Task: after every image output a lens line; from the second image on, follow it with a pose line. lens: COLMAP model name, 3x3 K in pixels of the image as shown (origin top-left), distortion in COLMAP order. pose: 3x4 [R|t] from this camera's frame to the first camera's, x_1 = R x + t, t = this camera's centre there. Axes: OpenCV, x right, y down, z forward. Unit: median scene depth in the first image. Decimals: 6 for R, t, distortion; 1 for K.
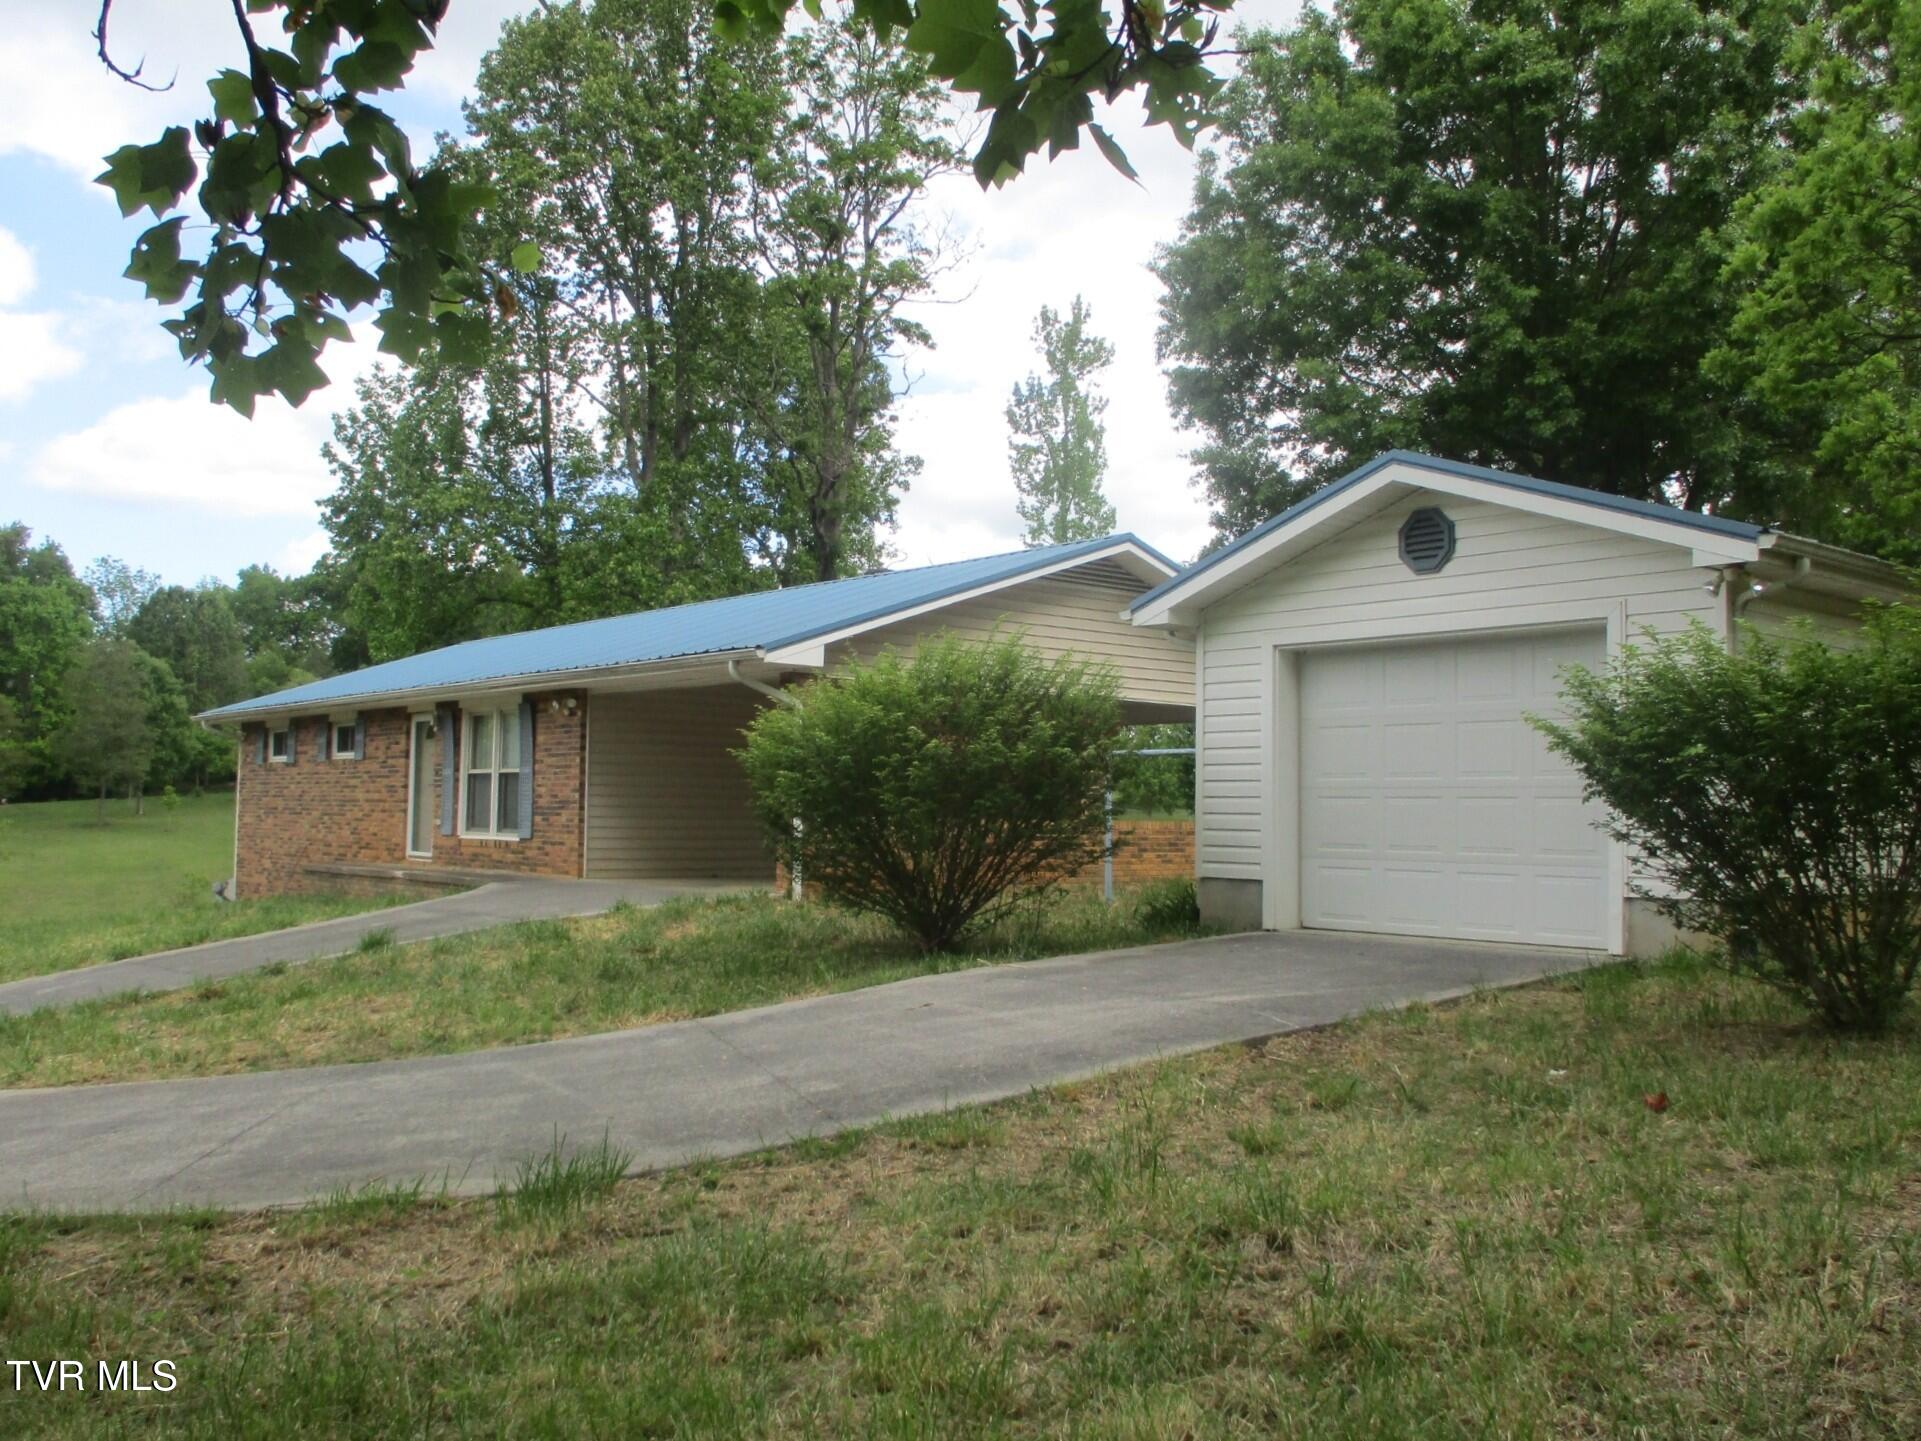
lens RADIAL K [[1661.6, 0, 960.5], [0, 1661.6, 720.5], [0, 0, 1]] dist [-0.015836, -0.001006]
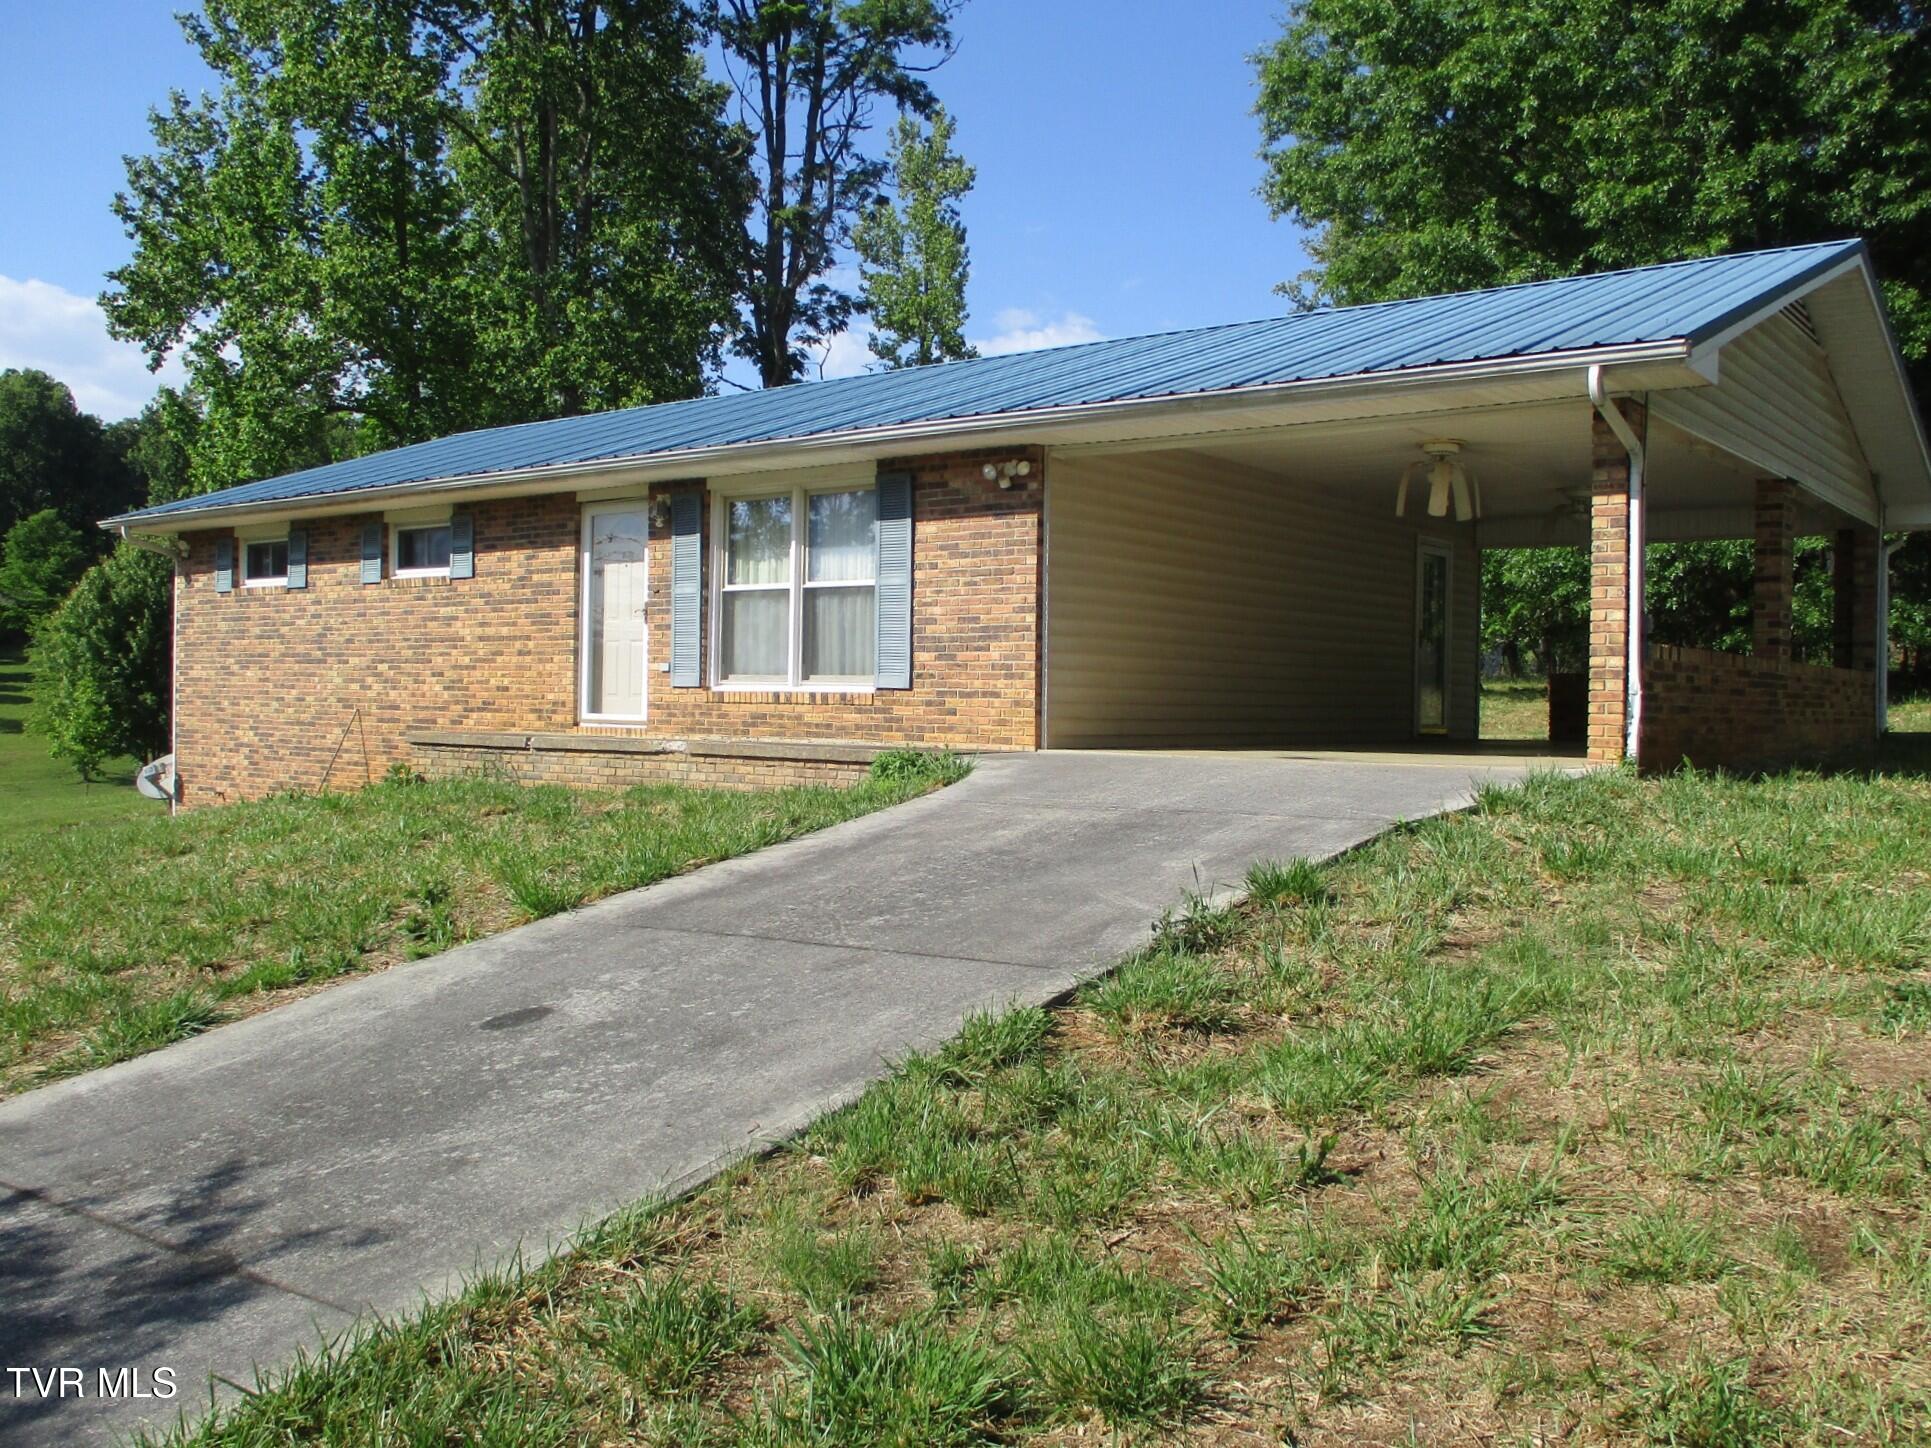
lens RADIAL K [[1656.6, 0, 1015.9], [0, 1656.6, 724.4], [0, 0, 1]] dist [-0.009128, -0.058277]
pose [[0.975928, -0.005639, 0.218020, -0.202262], [-0.011325, 0.997006, 0.076485, 0.020414], [-0.217799, -0.077113, 0.972943, 0.212584]]
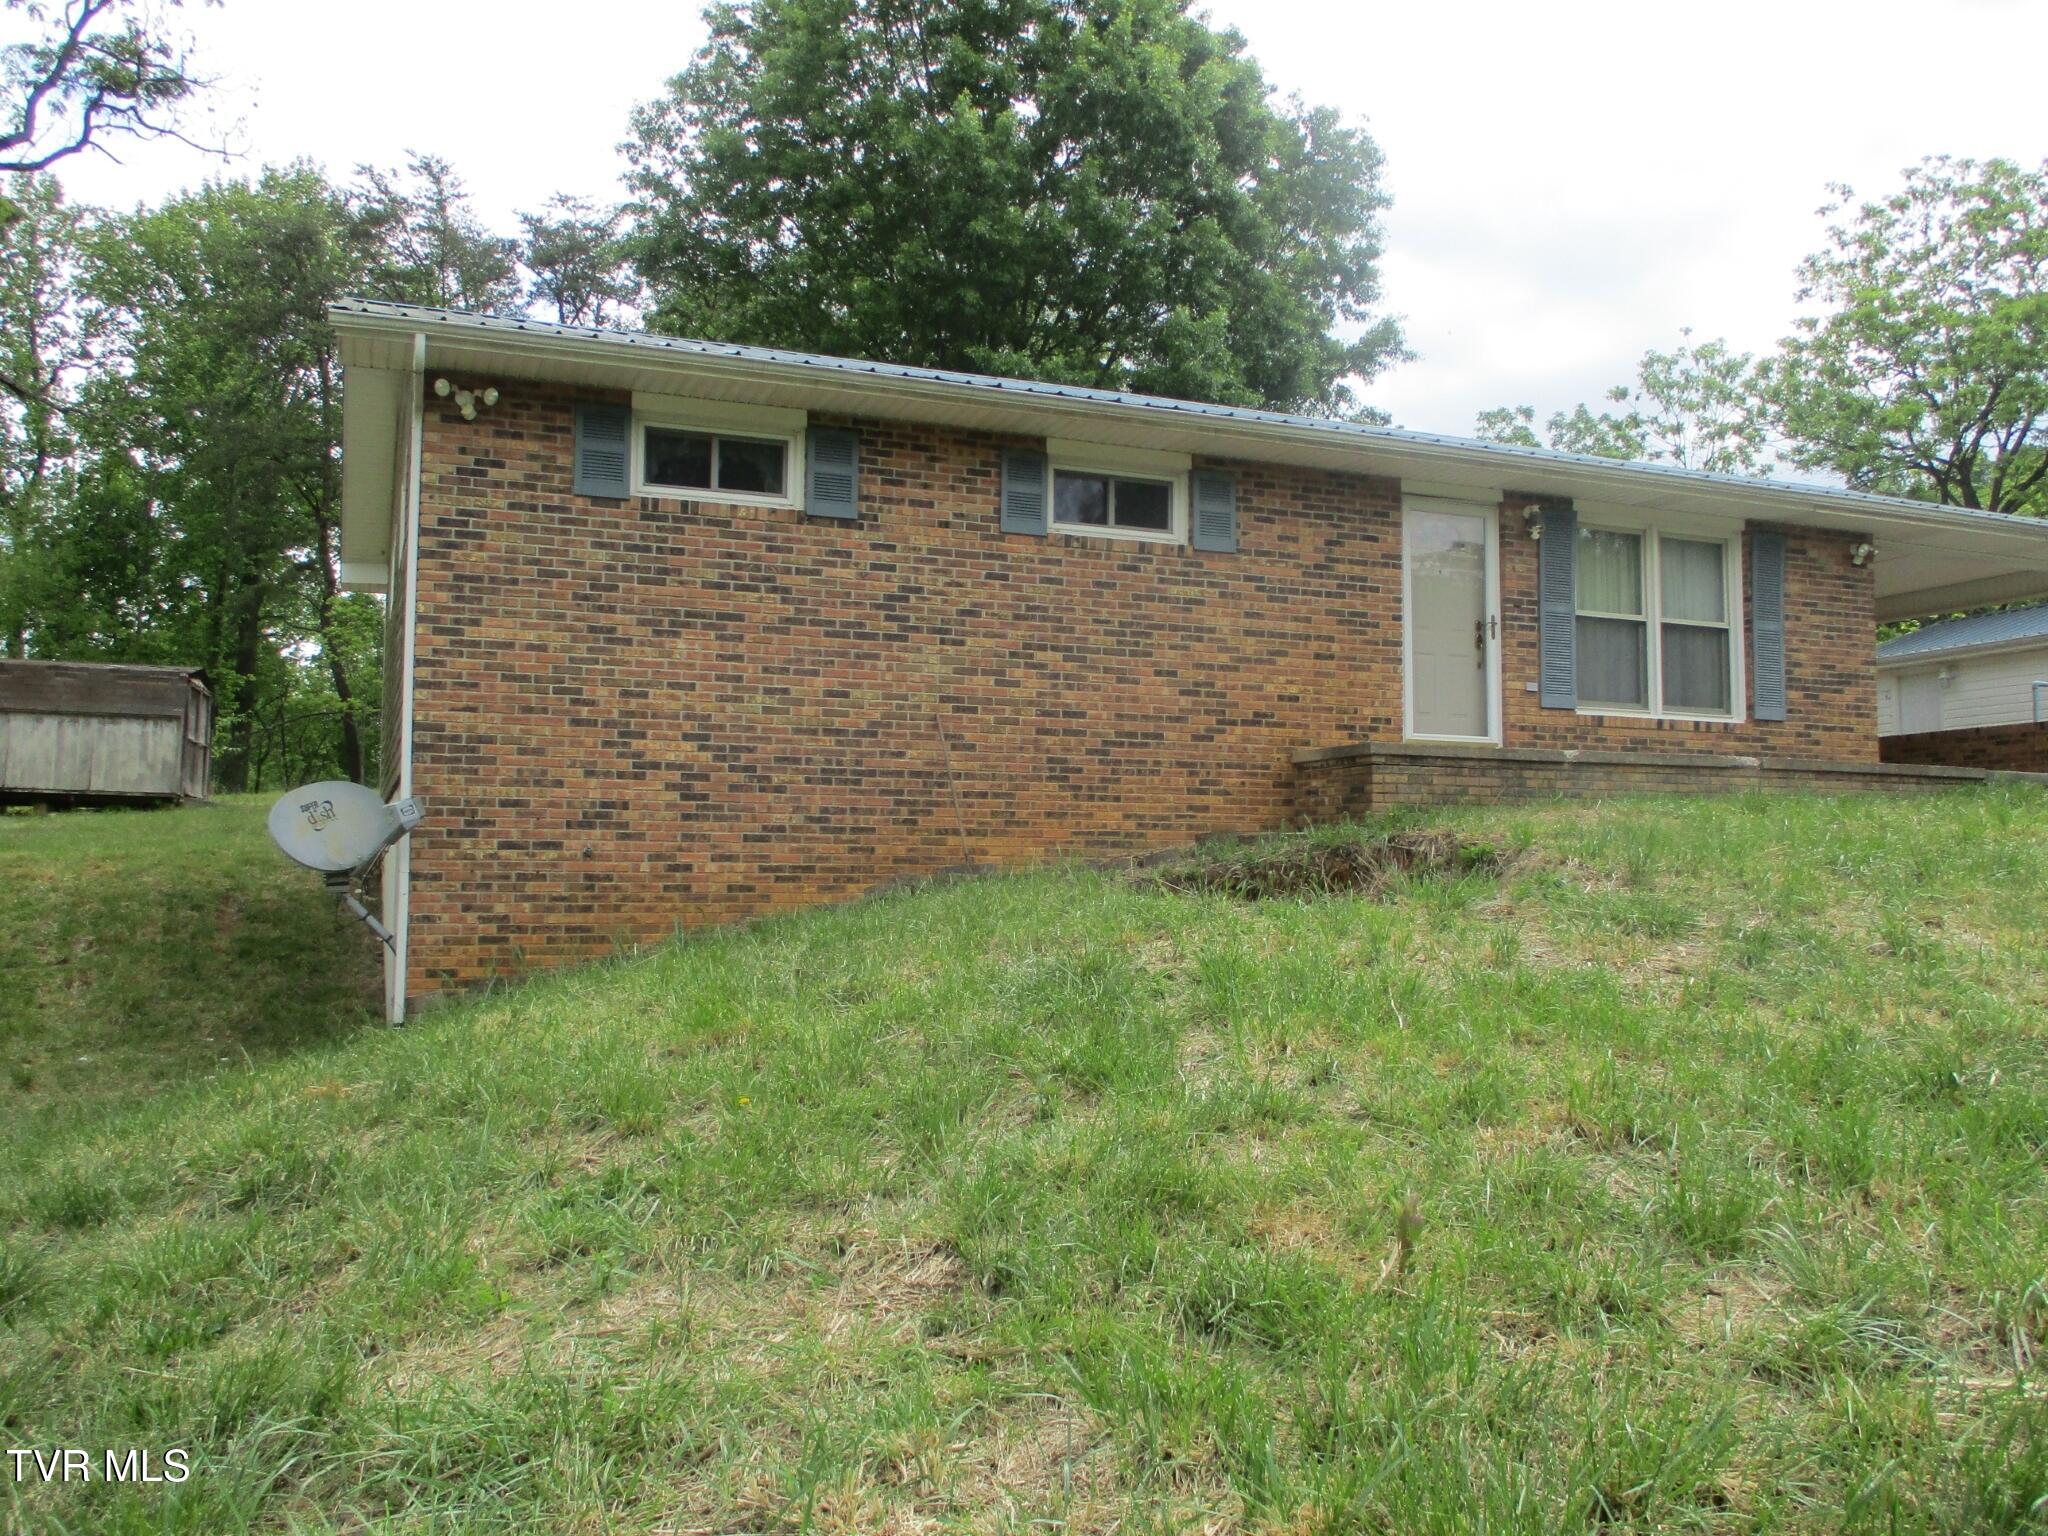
lens RADIAL K [[1734.6, 0, 1015.7], [0, 1734.6, 760.3], [0, 0, 1]] dist [-0.035210, -0.006649]
pose [[0.302965, 0.051316, 0.951619, -0.612111], [-0.058665, 0.997660, -0.035121, 0.076298], [-0.951194, -0.045186, 0.305267, 0.617148]]
